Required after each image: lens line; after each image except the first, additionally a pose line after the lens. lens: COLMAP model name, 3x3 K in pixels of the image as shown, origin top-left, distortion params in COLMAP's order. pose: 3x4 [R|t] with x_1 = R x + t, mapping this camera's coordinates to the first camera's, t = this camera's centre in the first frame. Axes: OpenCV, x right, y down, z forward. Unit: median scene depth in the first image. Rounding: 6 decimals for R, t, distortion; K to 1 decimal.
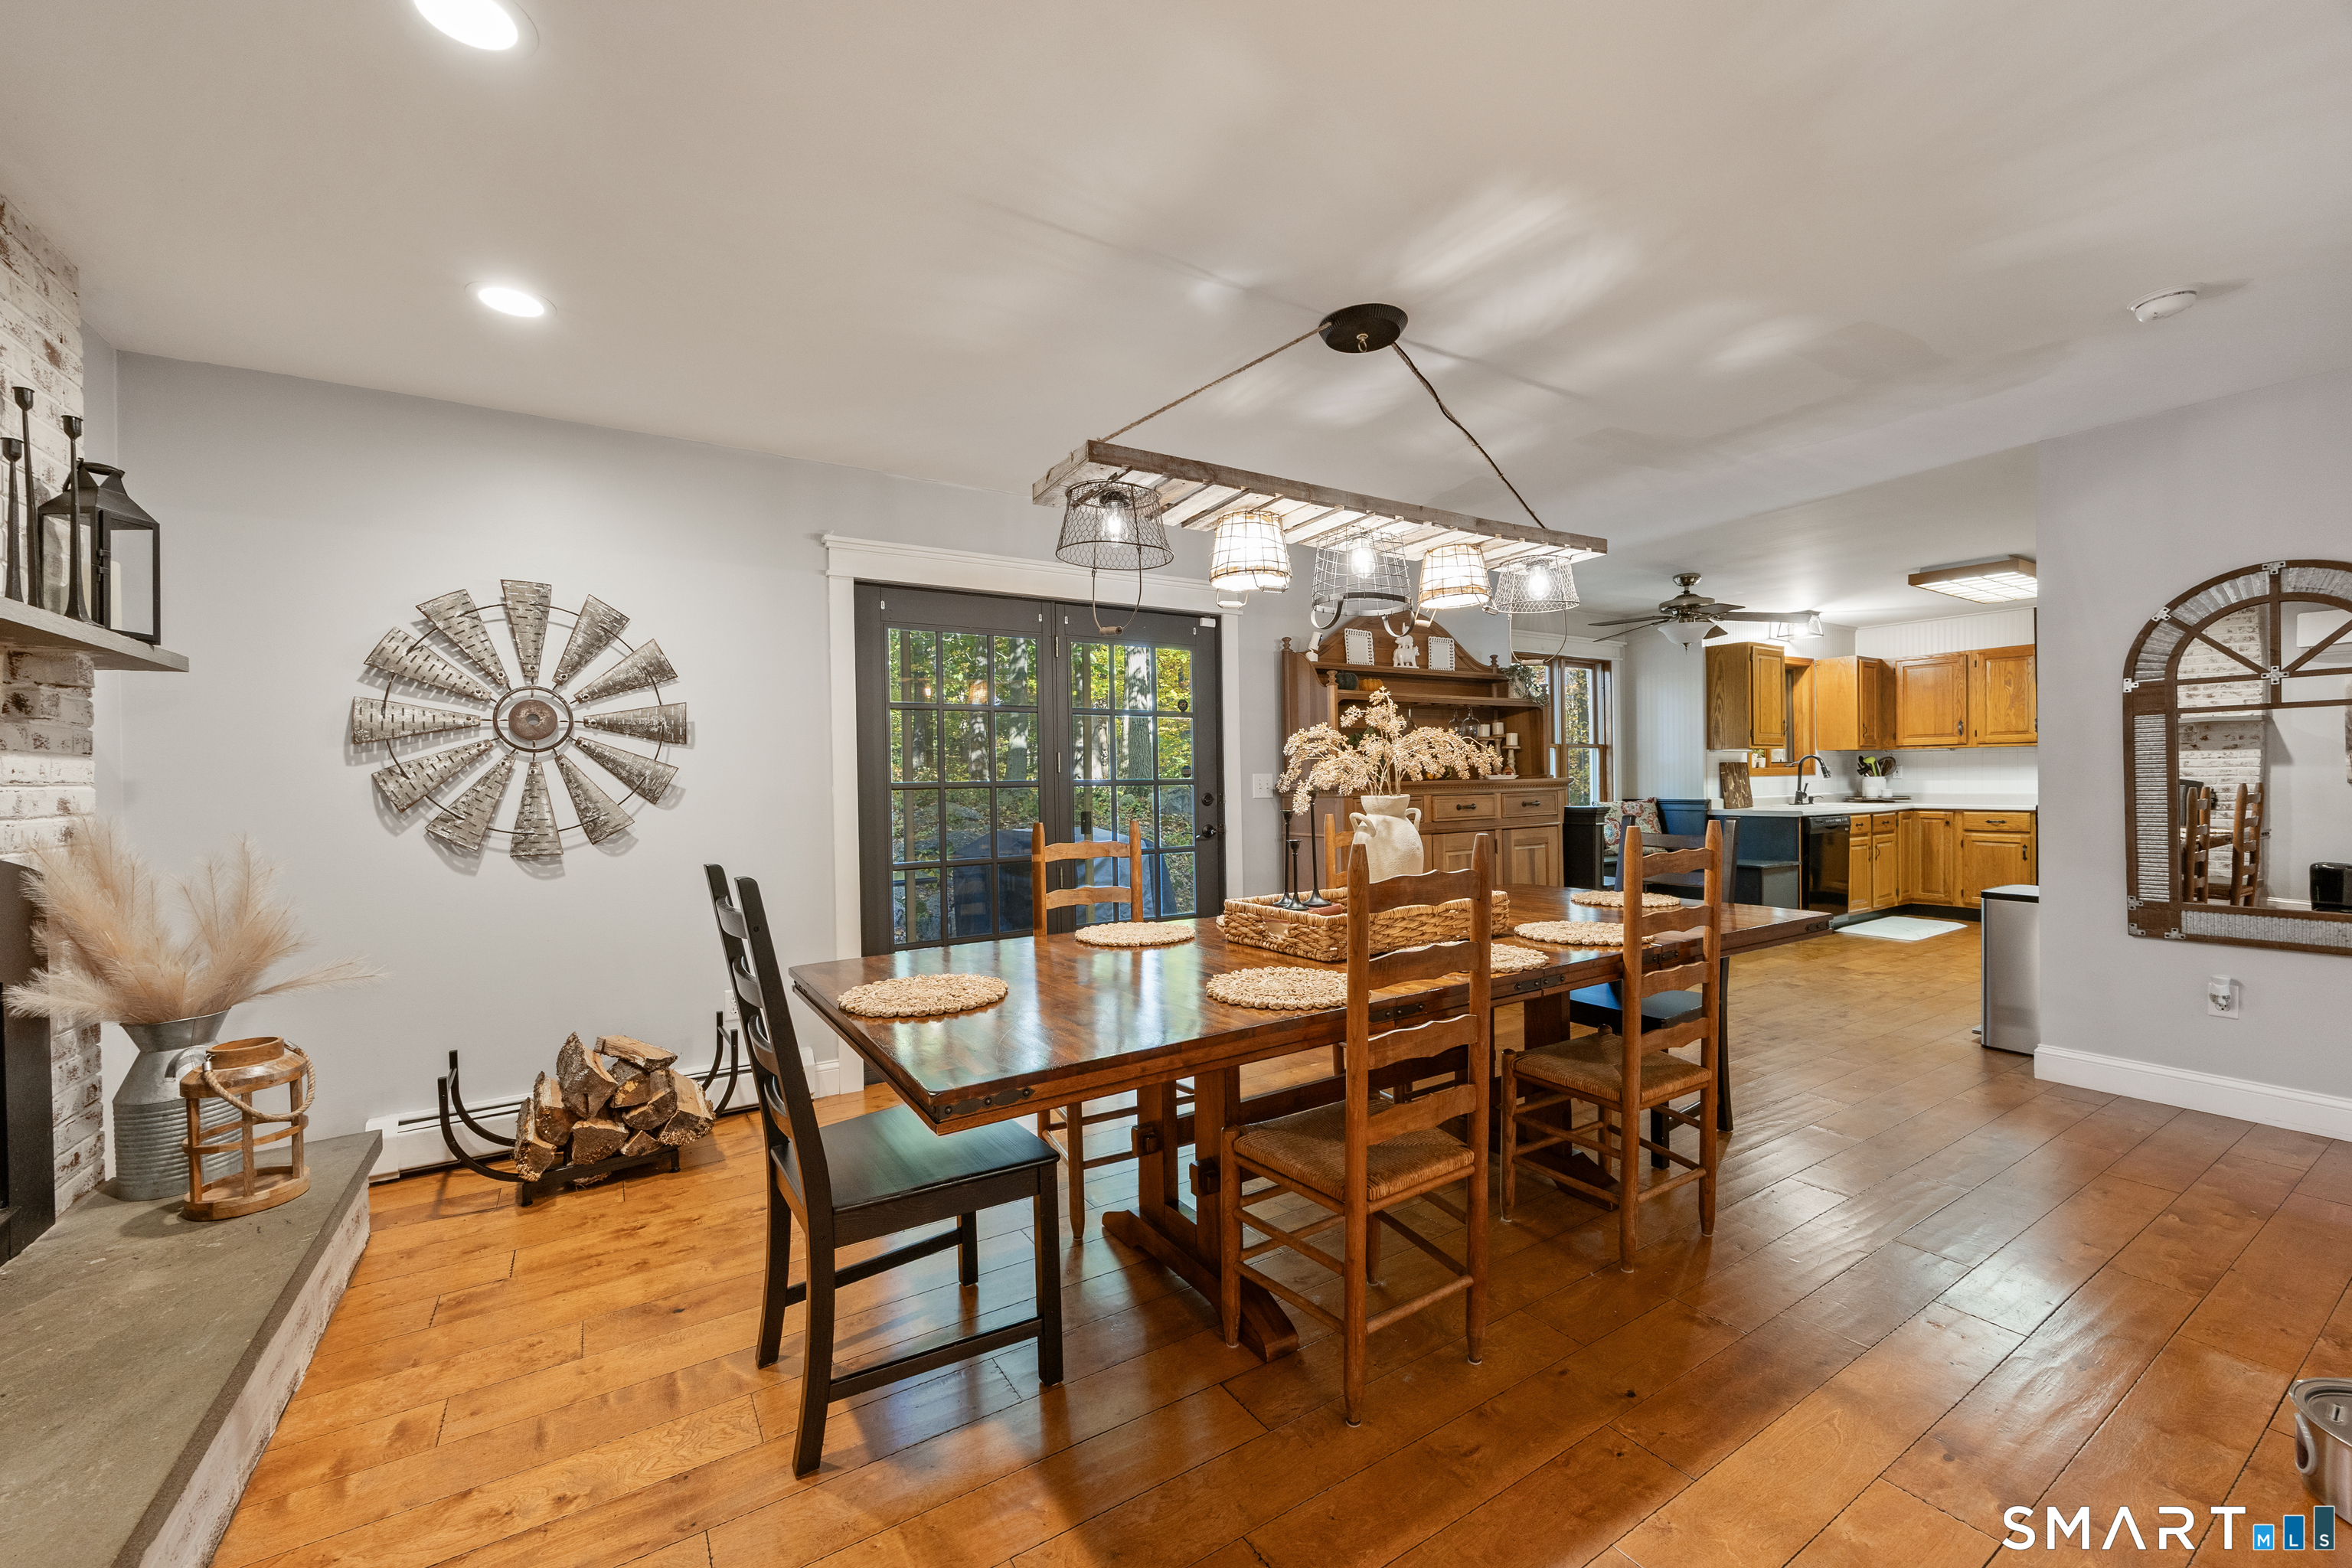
lens RADIAL K [[926.0, 0, 1172.0], [0, 926.0, 786.6], [0, 0, 1]] dist [0.006335, -0.001267]
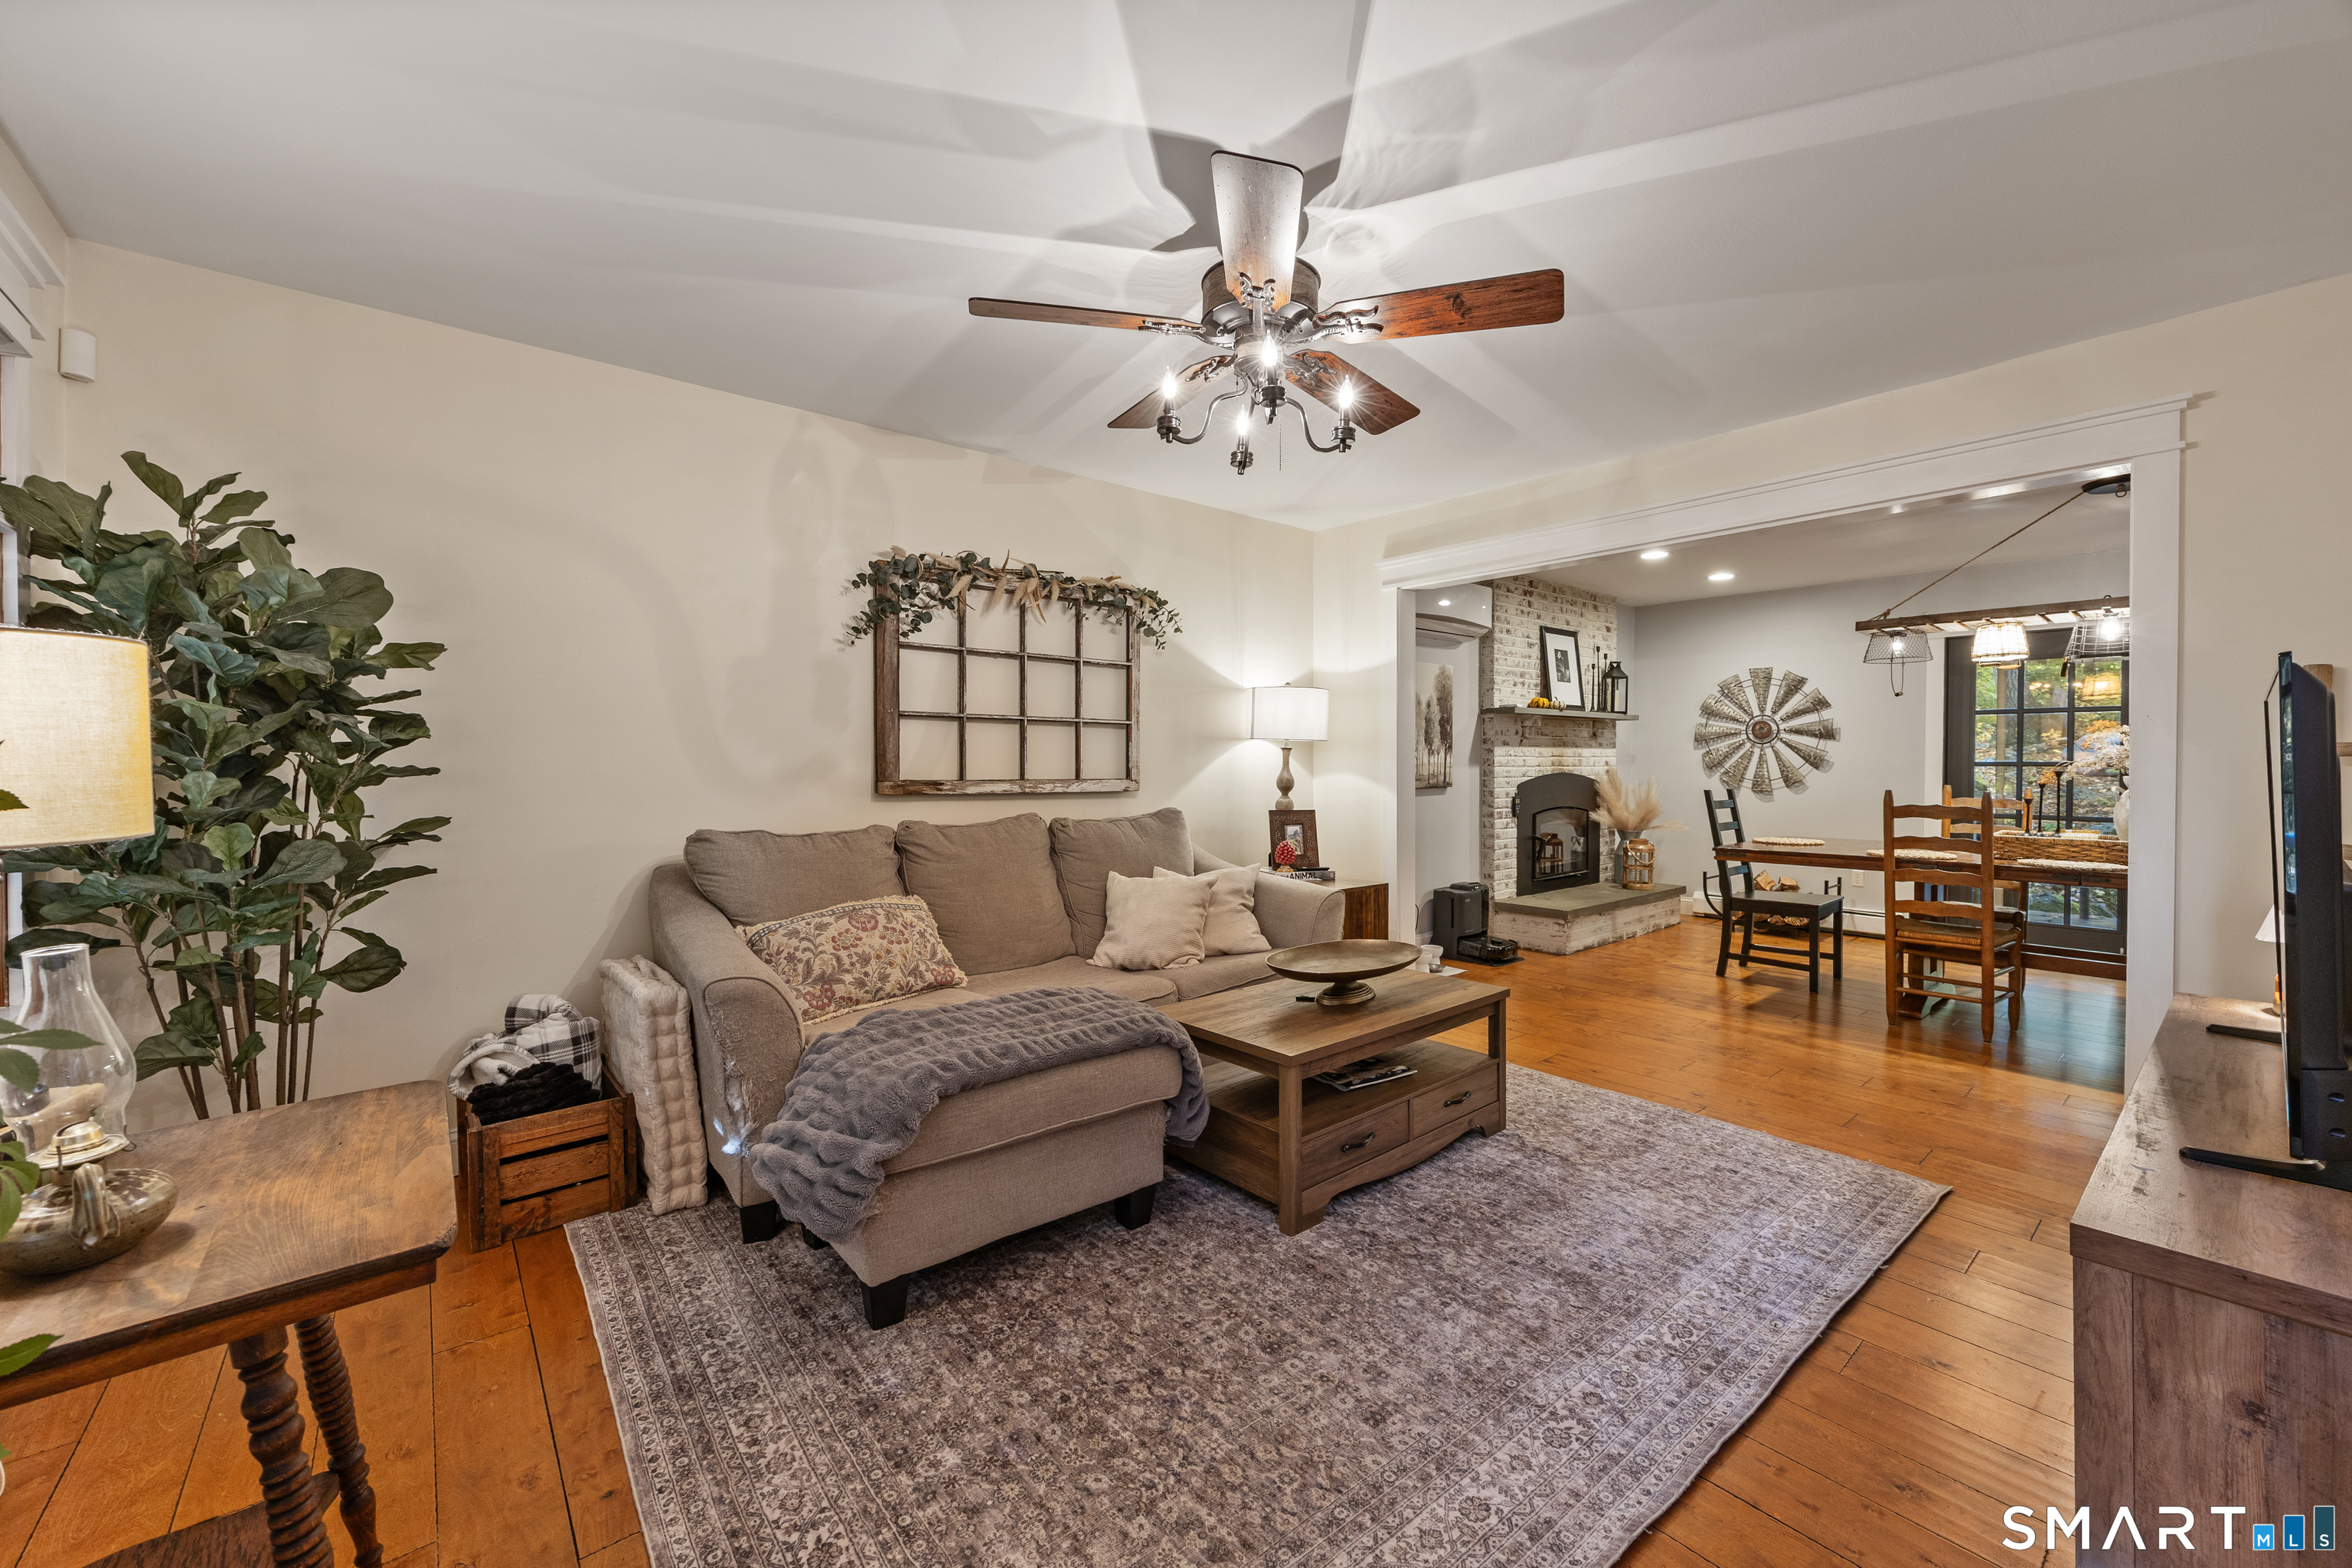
lens RADIAL K [[926.0, 0, 1172.0], [0, 926.0, 768.2], [0, 0, 1]] dist [0.006335, -0.001267]
pose [[0.139172, 0.028850, -0.989848, 1.522896], [-0.012217, 0.999549, 0.027415, -0.027416], [0.990193, 0.008278, 0.139462, -0.816070]]
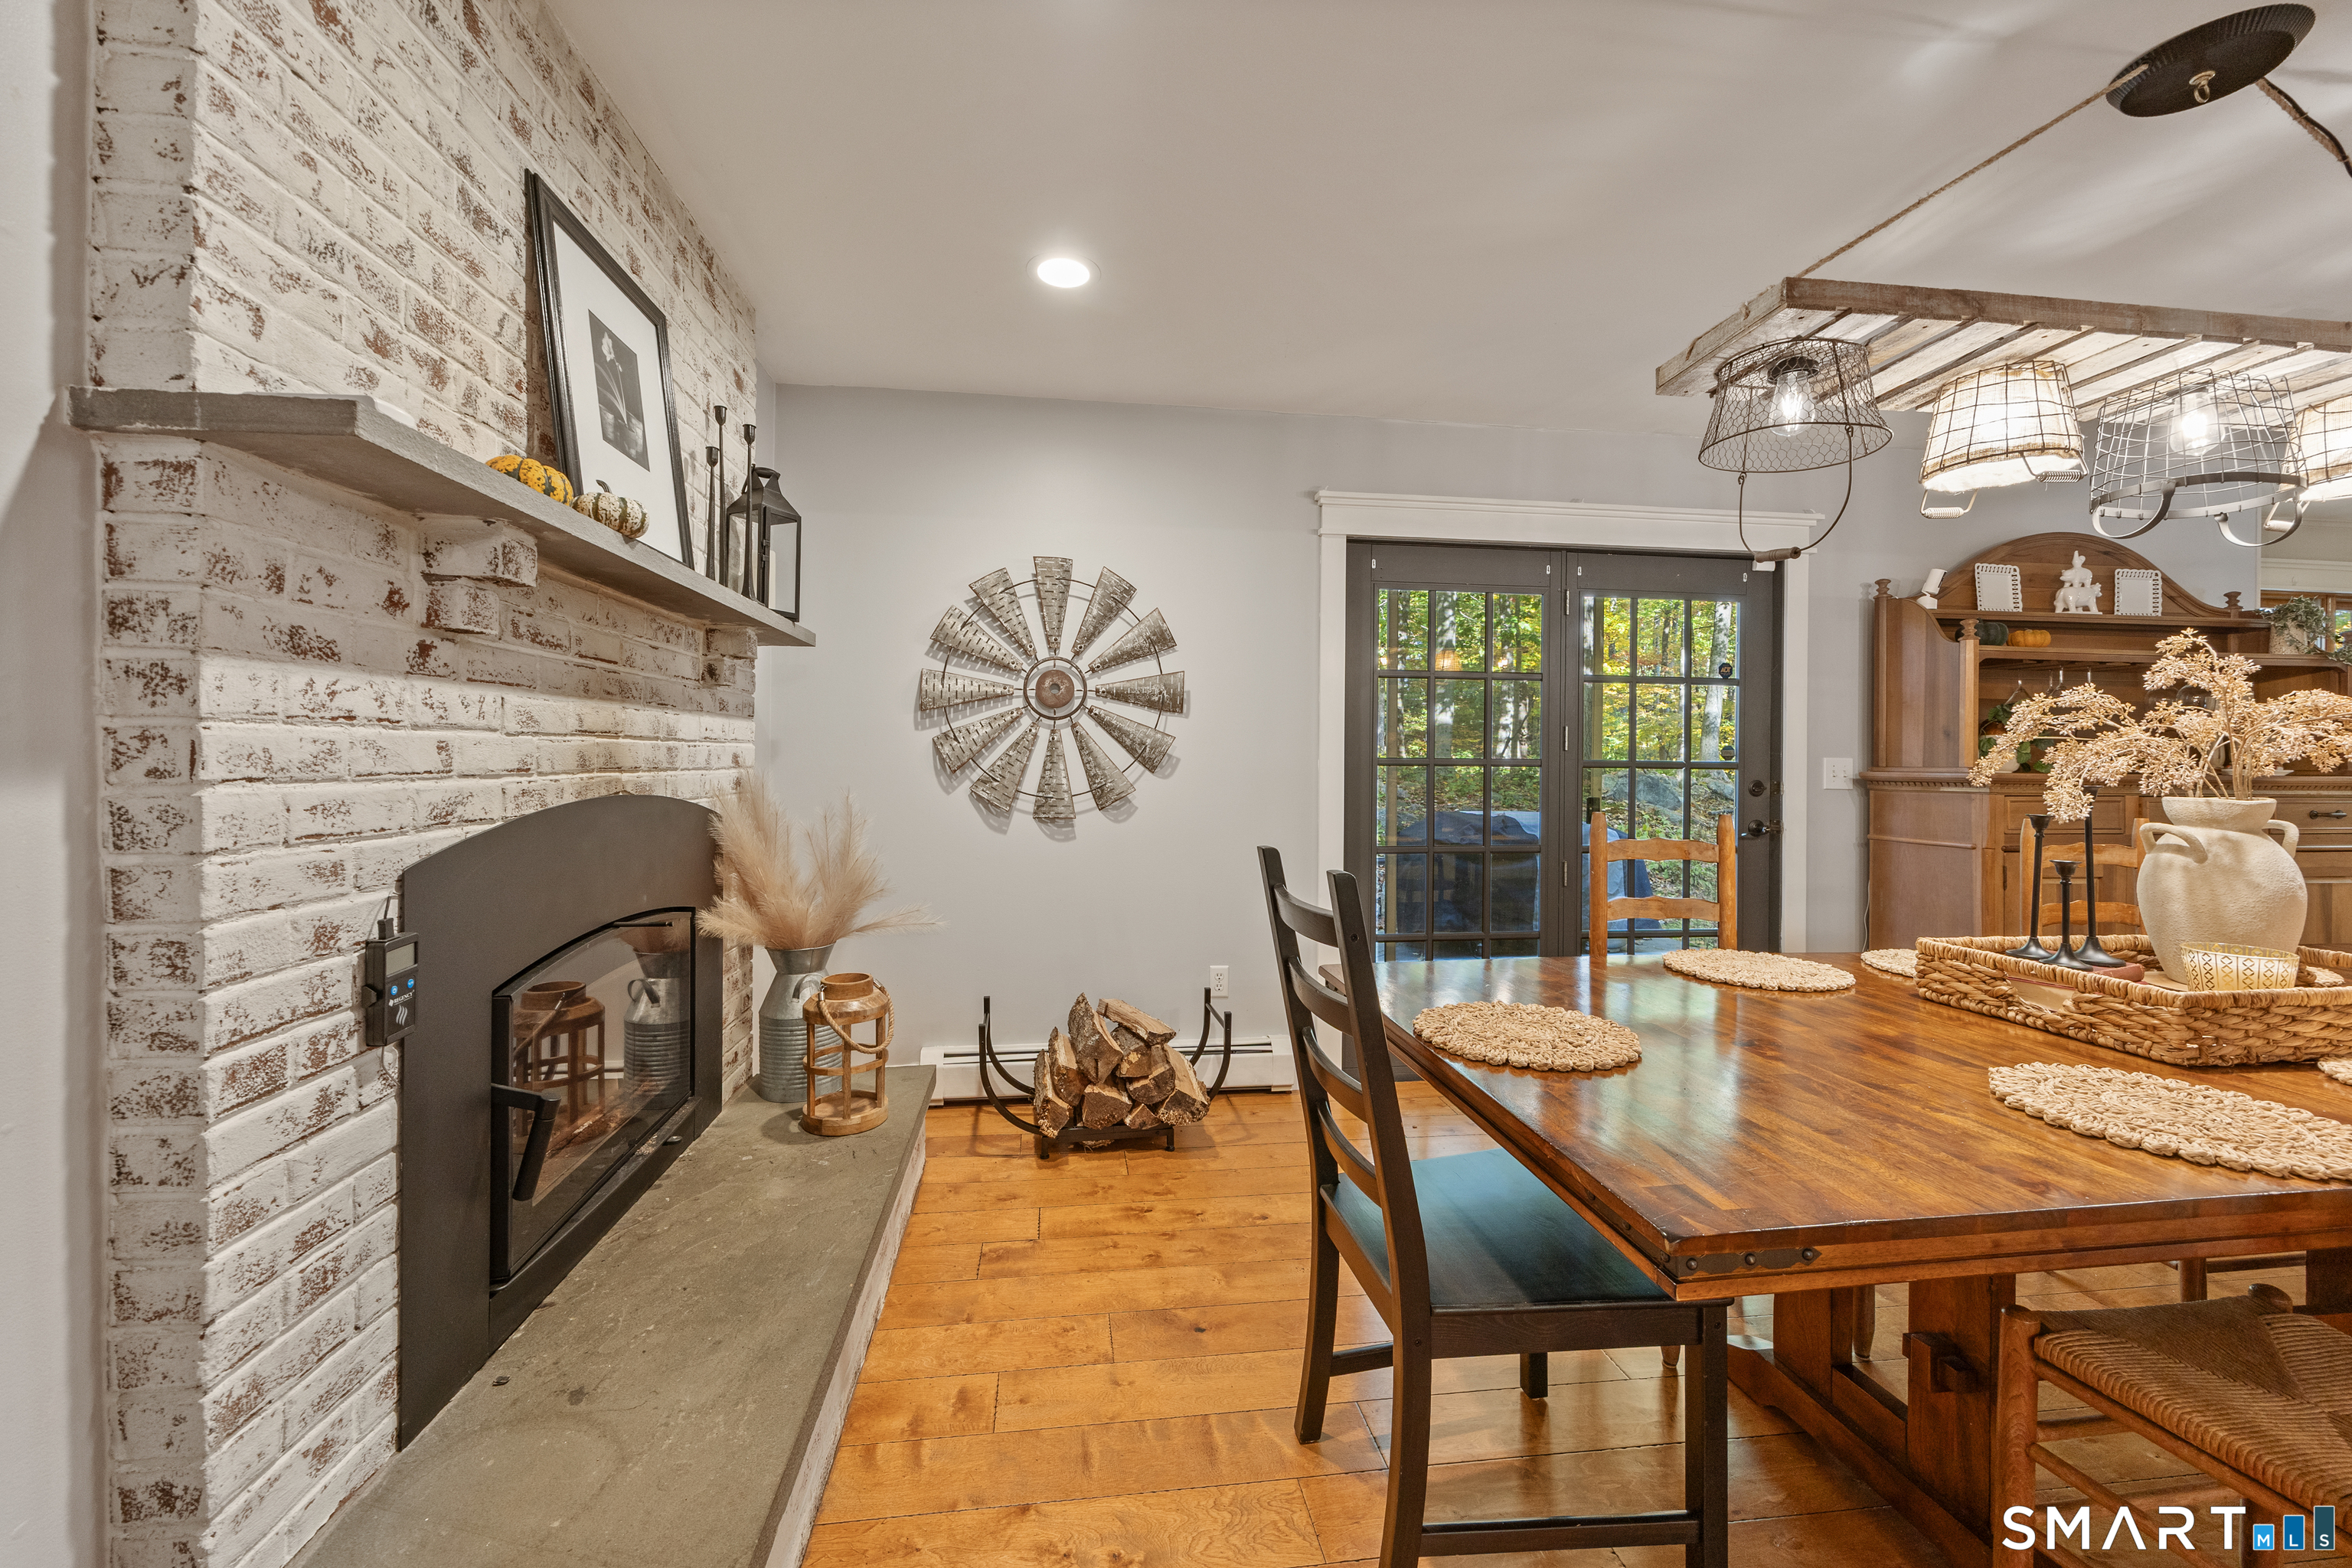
lens RADIAL K [[926.0, 0, 1181.1], [0, 926.0, 762.2], [0, 0, 1]] dist [0.006335, -0.001267]
pose [[0.911705, 0.027778, -0.409906, -0.147921], [-0.027995, 0.999593, 0.005472, 0.001229], [0.409891, 0.006487, 0.912111, 0.122188]]
